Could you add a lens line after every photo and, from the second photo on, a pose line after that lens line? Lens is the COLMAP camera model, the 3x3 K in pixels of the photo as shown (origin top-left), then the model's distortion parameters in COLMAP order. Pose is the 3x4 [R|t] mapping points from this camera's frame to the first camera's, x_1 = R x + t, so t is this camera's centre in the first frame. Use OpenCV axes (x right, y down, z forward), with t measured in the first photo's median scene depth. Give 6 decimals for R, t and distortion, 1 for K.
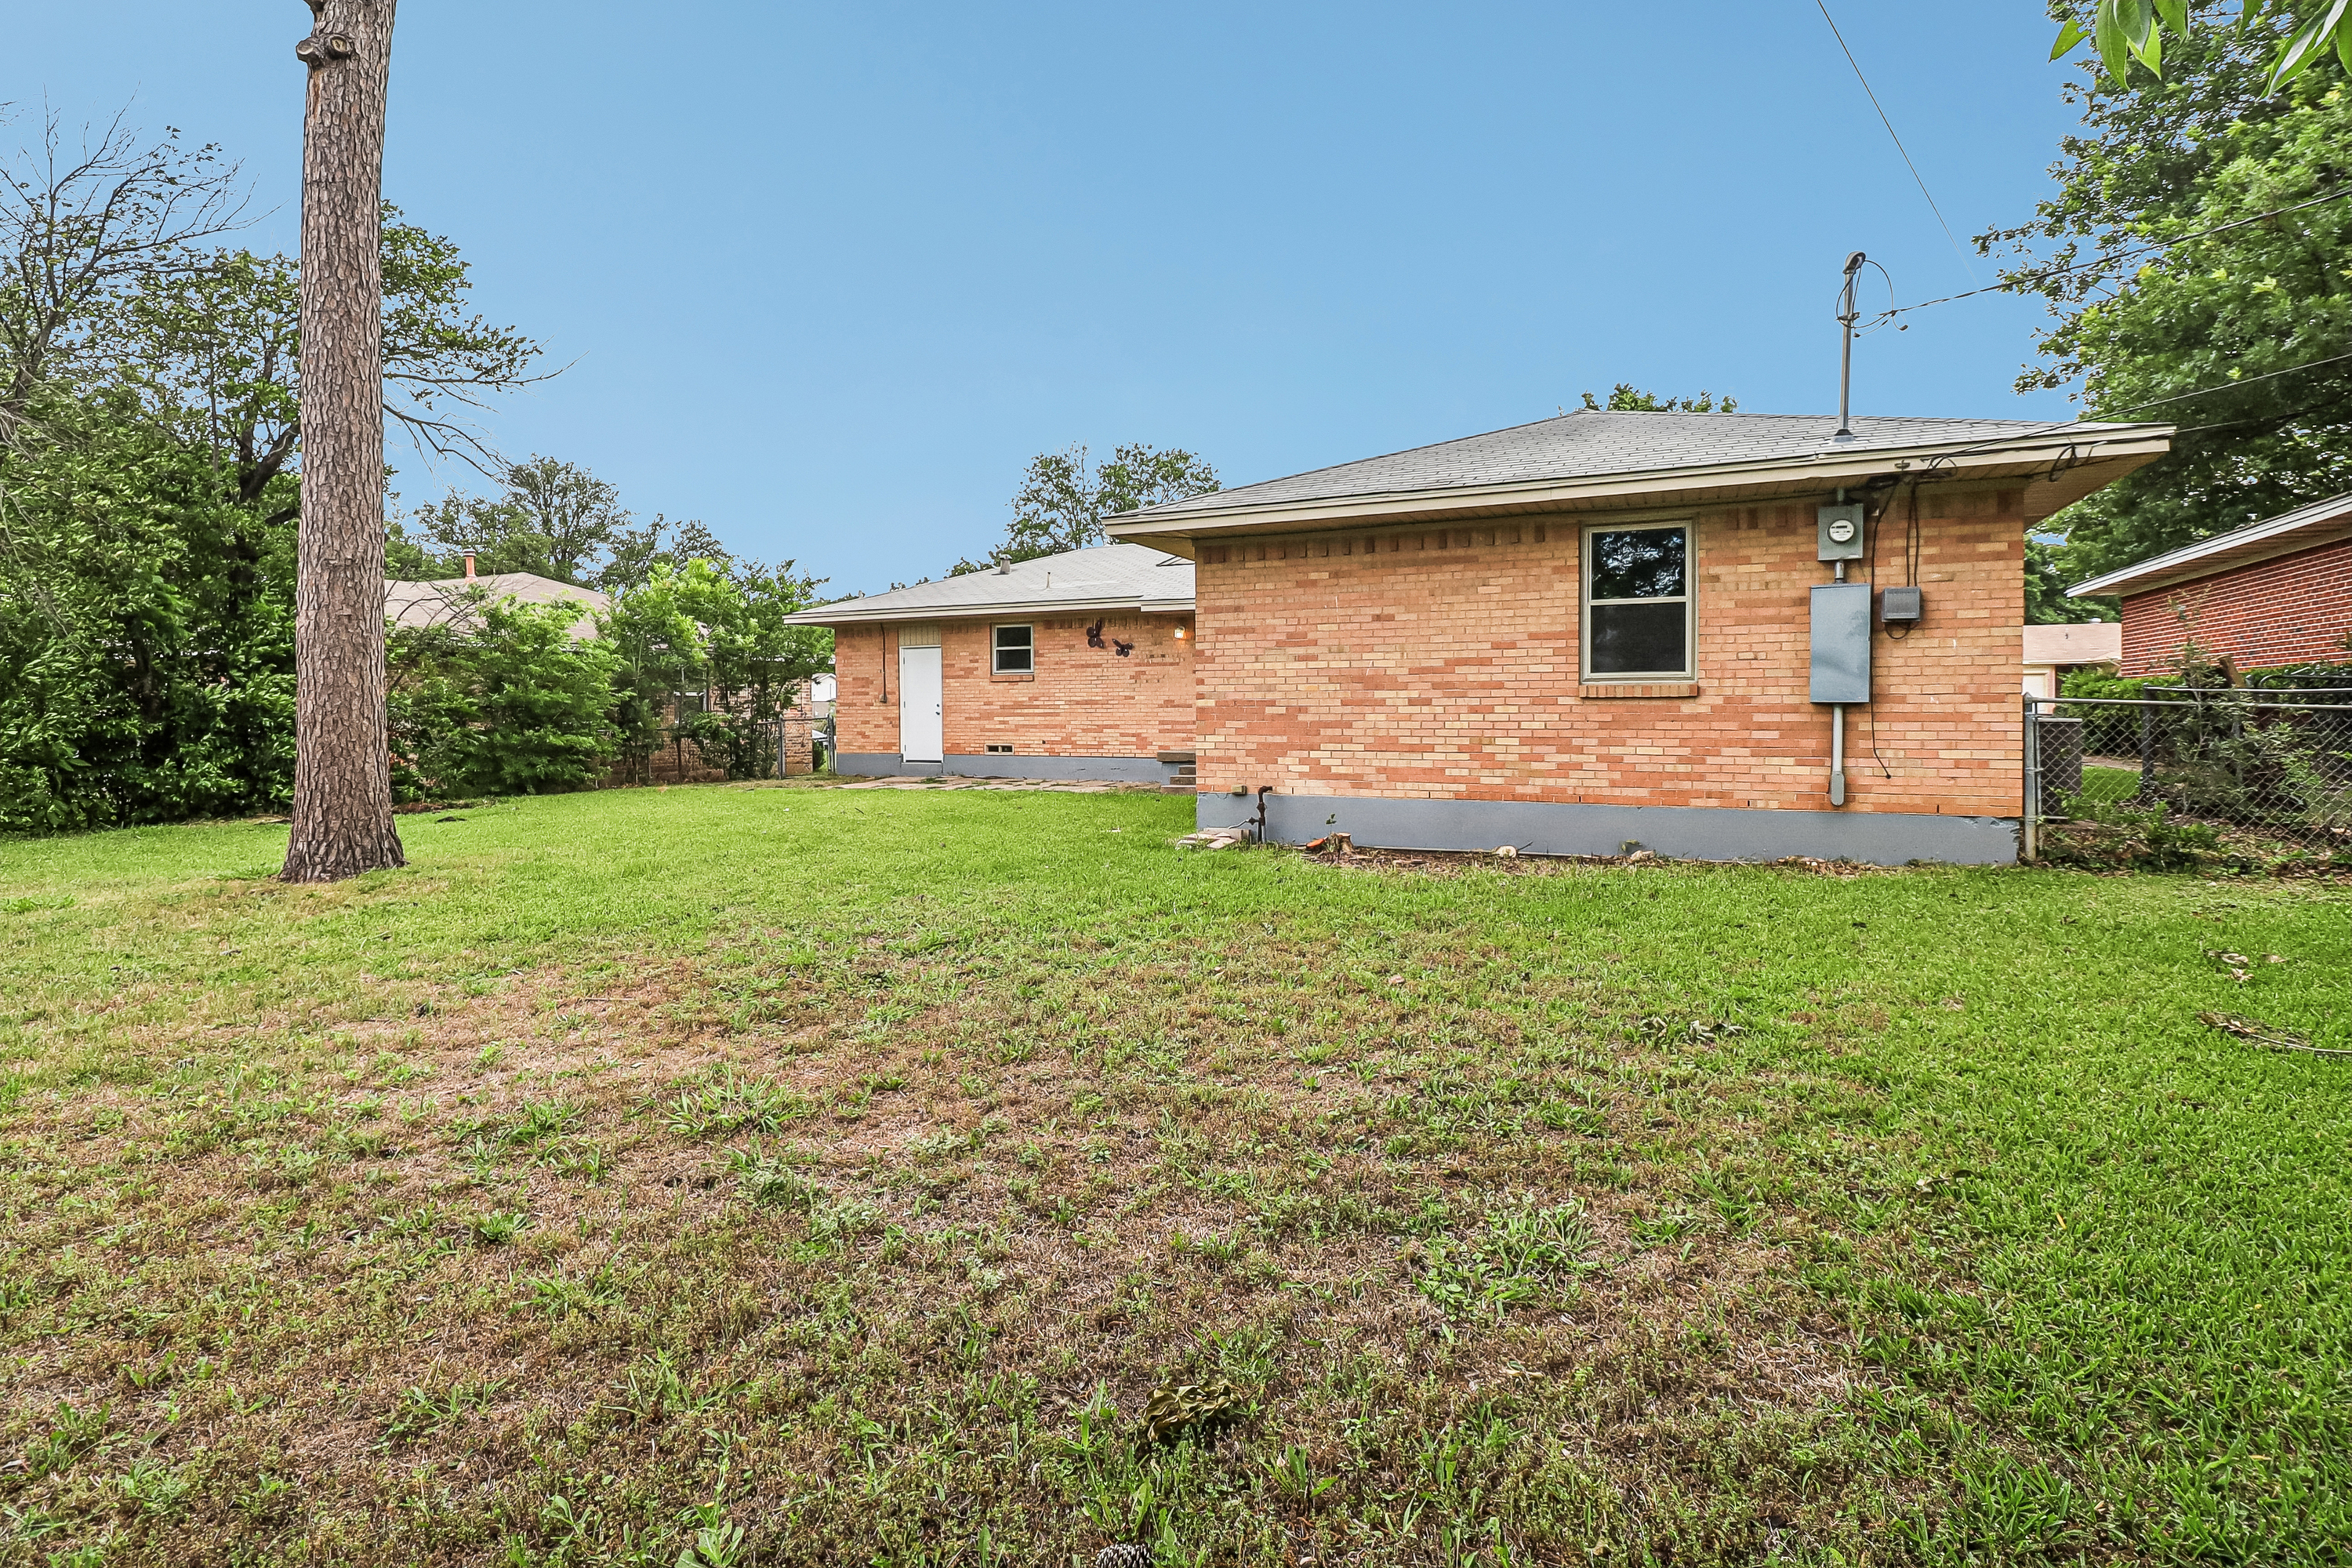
lens RADIAL K [[1110.0, 0, 1175.7], [0, 1110.0, 701.4], [0, 0, 1]] dist [-0.012795, -0.000099]
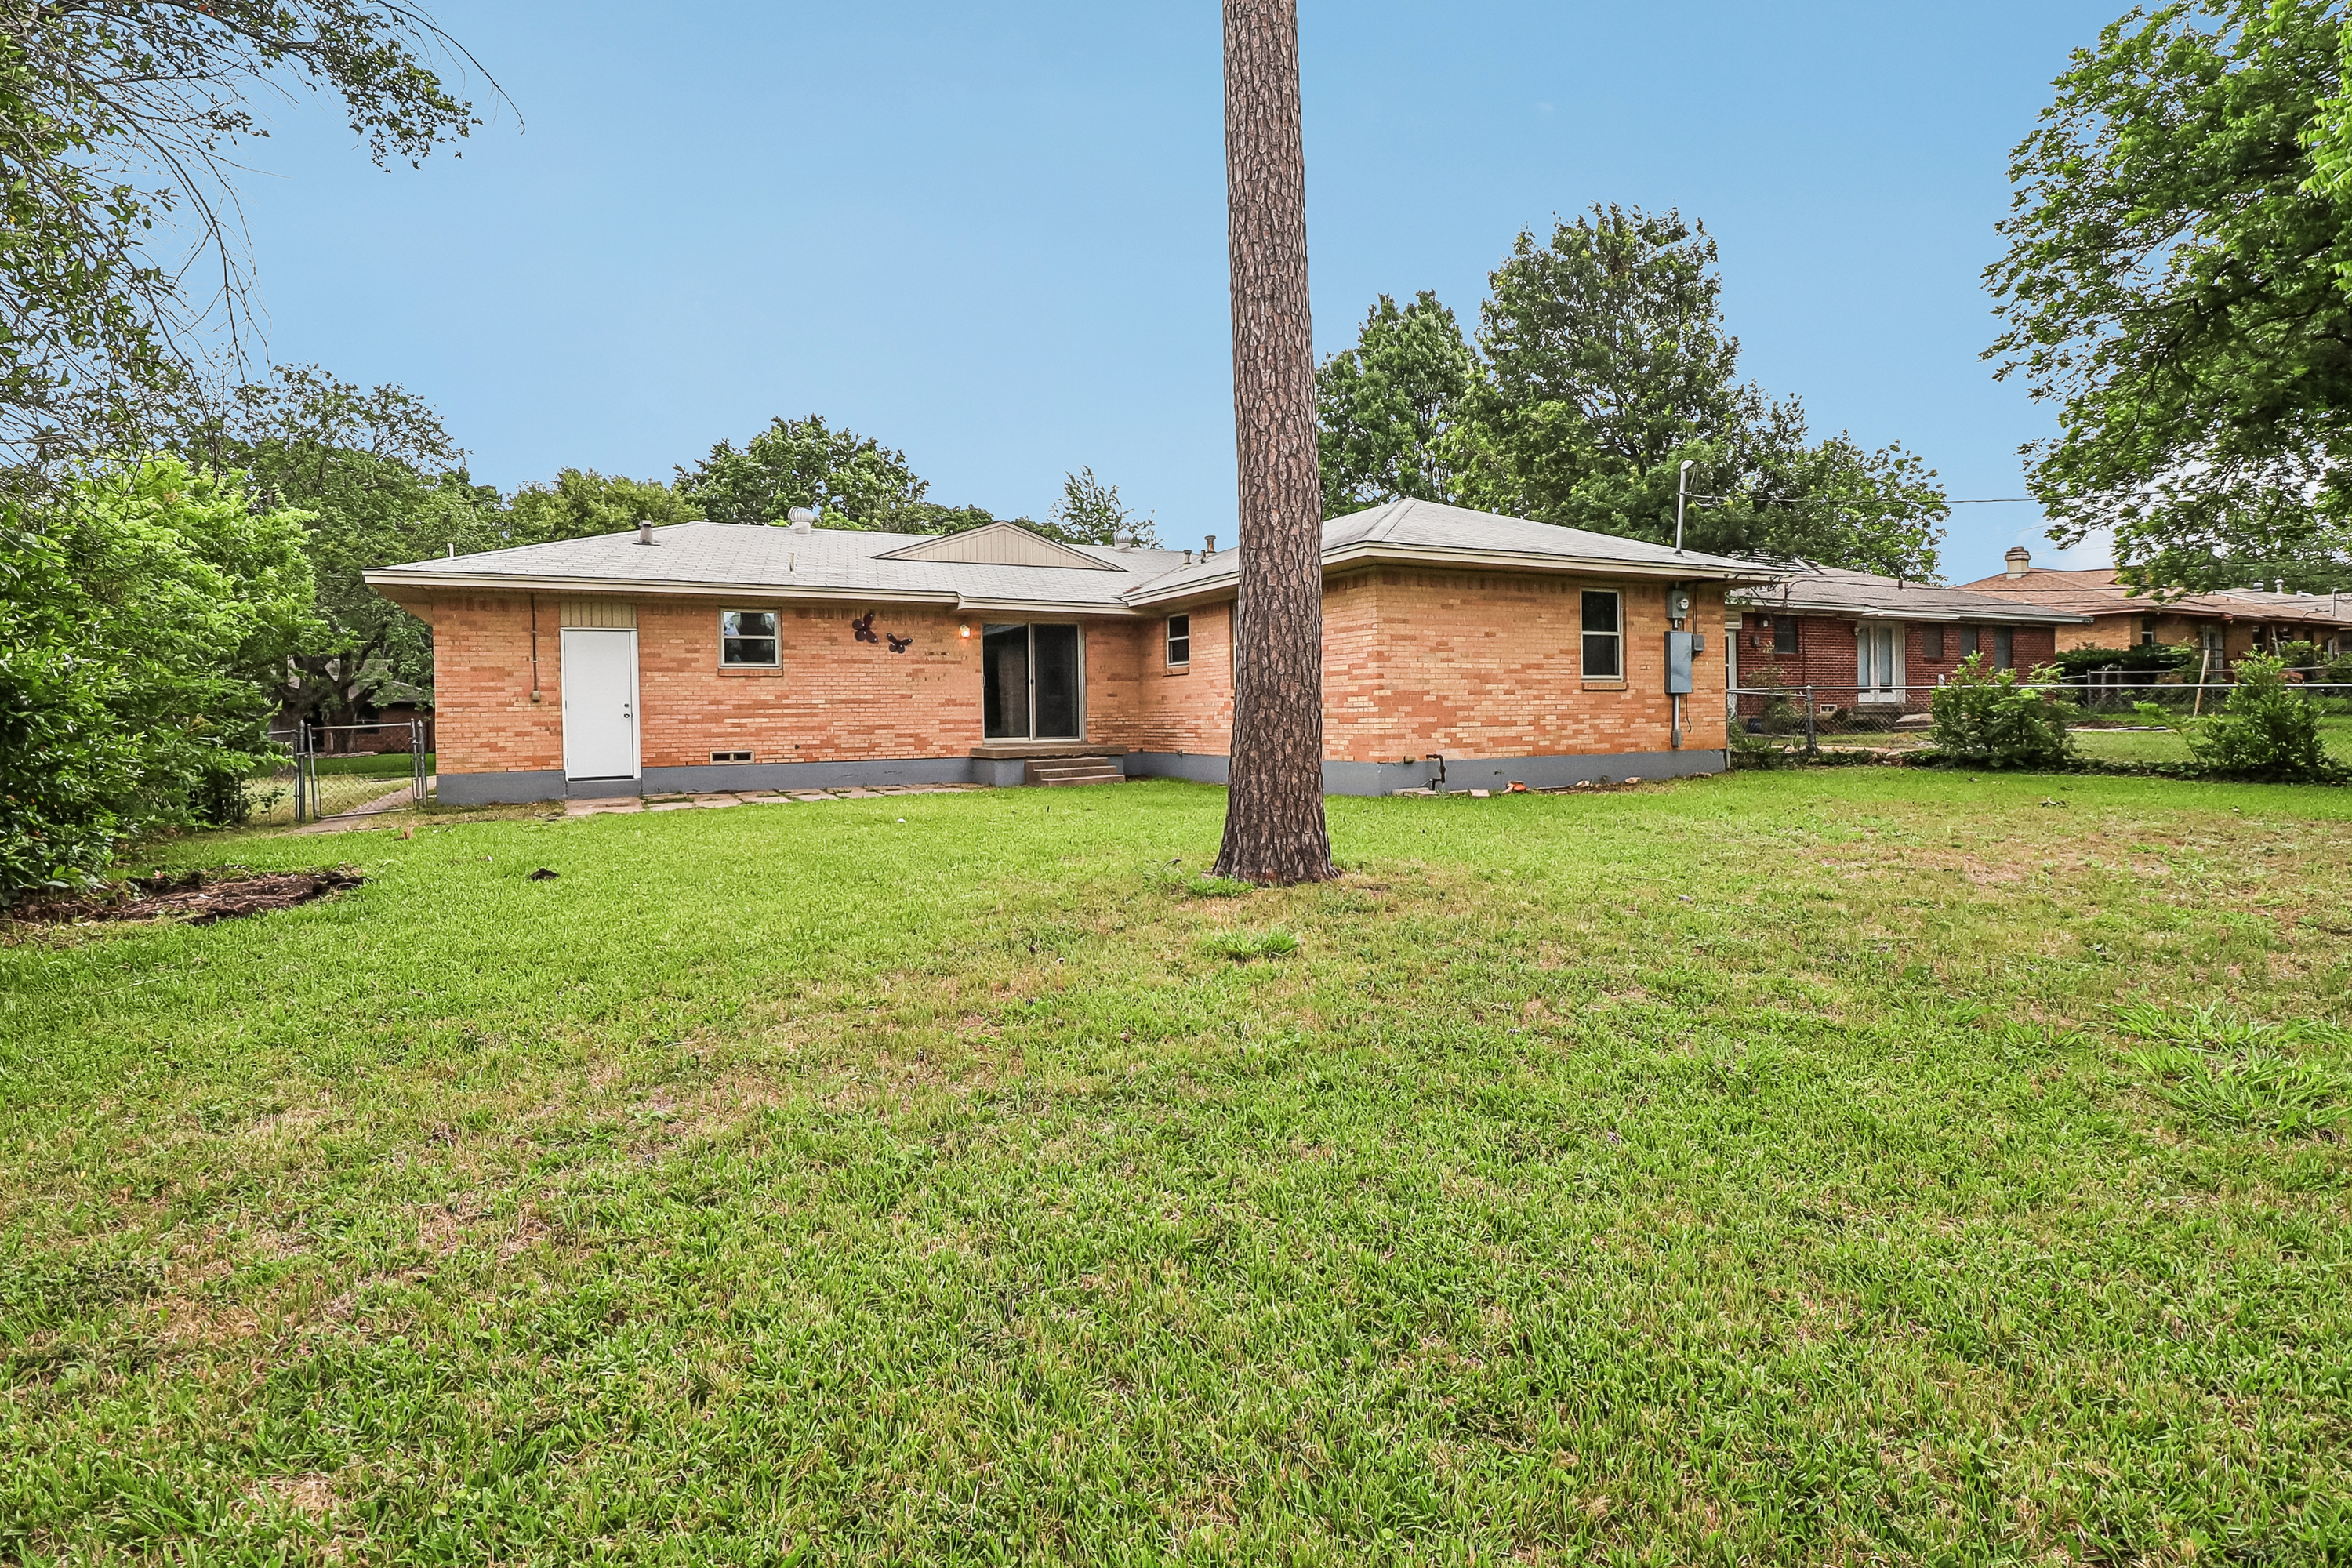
lens RADIAL K [[1125.7, 0, 1173.7], [0, 1125.7, 711.0], [0, 0, 1]] dist [-0.014507, -0.000291]
pose [[0.604308, -0.001900, 0.796749, -1.251722], [0.007916, 0.999962, -0.003619, 0.027425], [-0.796712, 0.008494, 0.604300, 0.444076]]
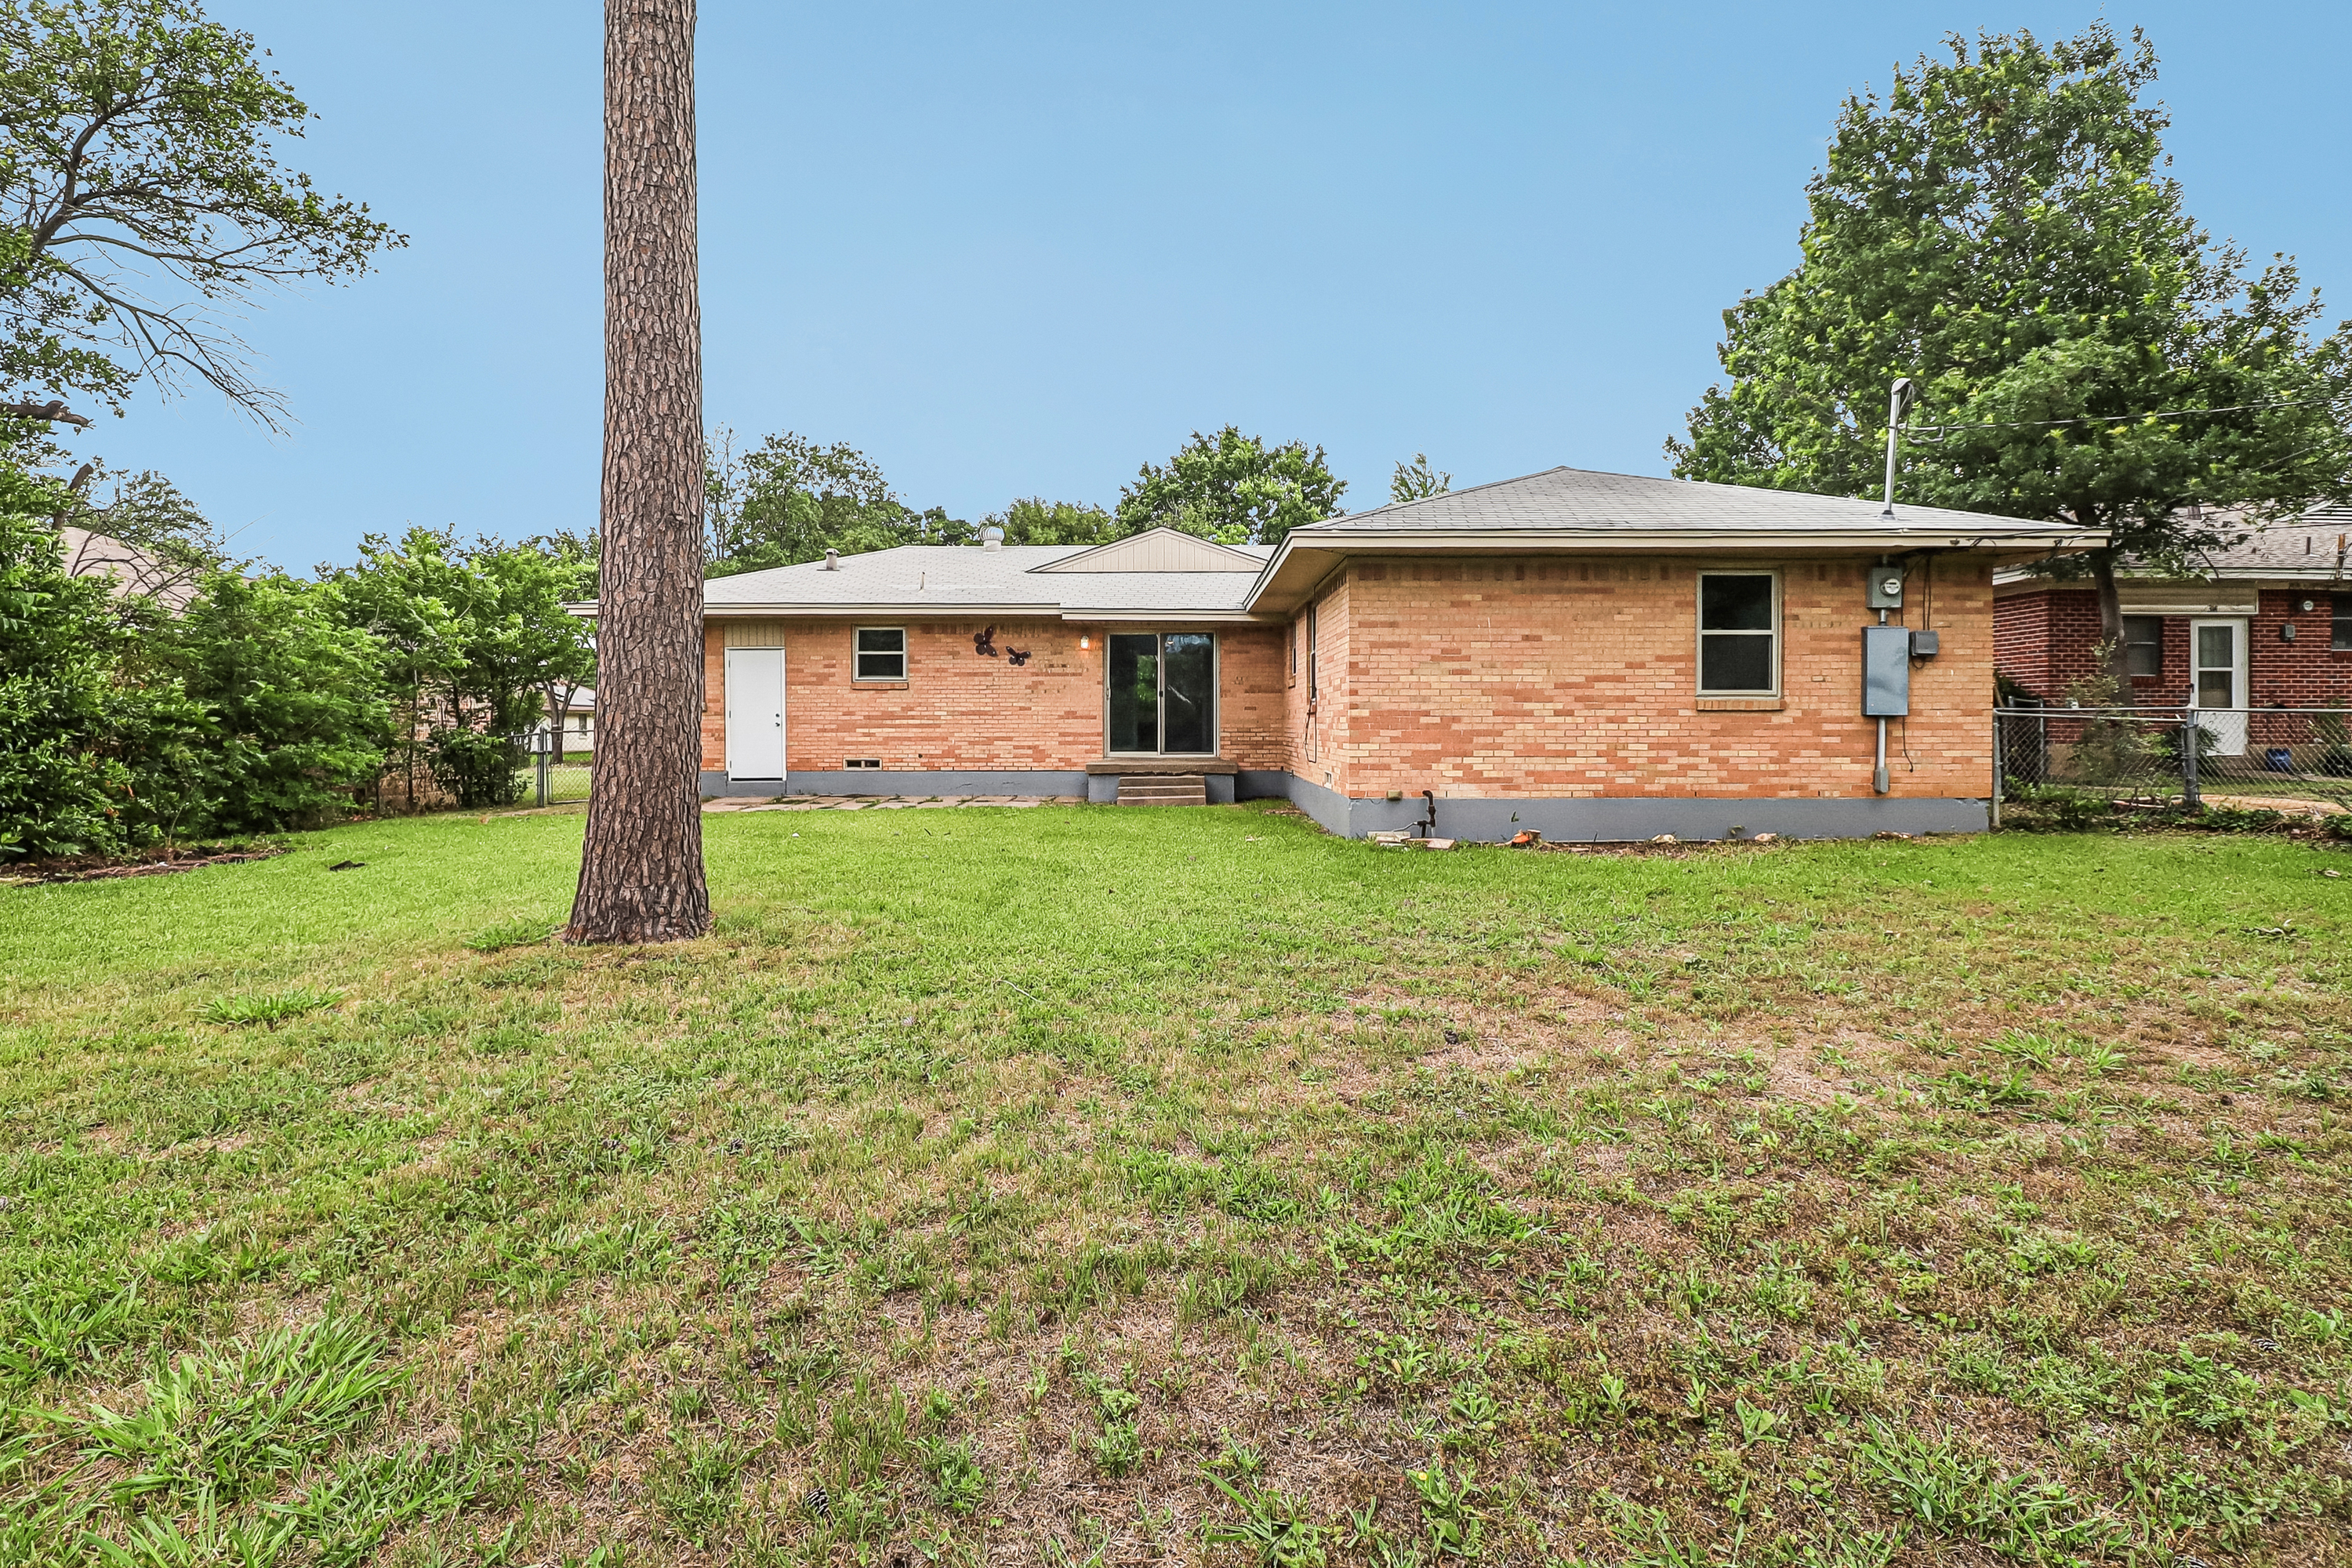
lens RADIAL K [[1125.7, 0, 1173.7], [0, 1125.7, 711.0], [0, 0, 1]] dist [-0.014507, -0.000291]
pose [[0.905874, 0.008003, 0.423472, -0.630105], [-0.005868, 0.999963, -0.006343, 0.008074], [-0.423507, 0.003261, 0.905887, 0.122276]]
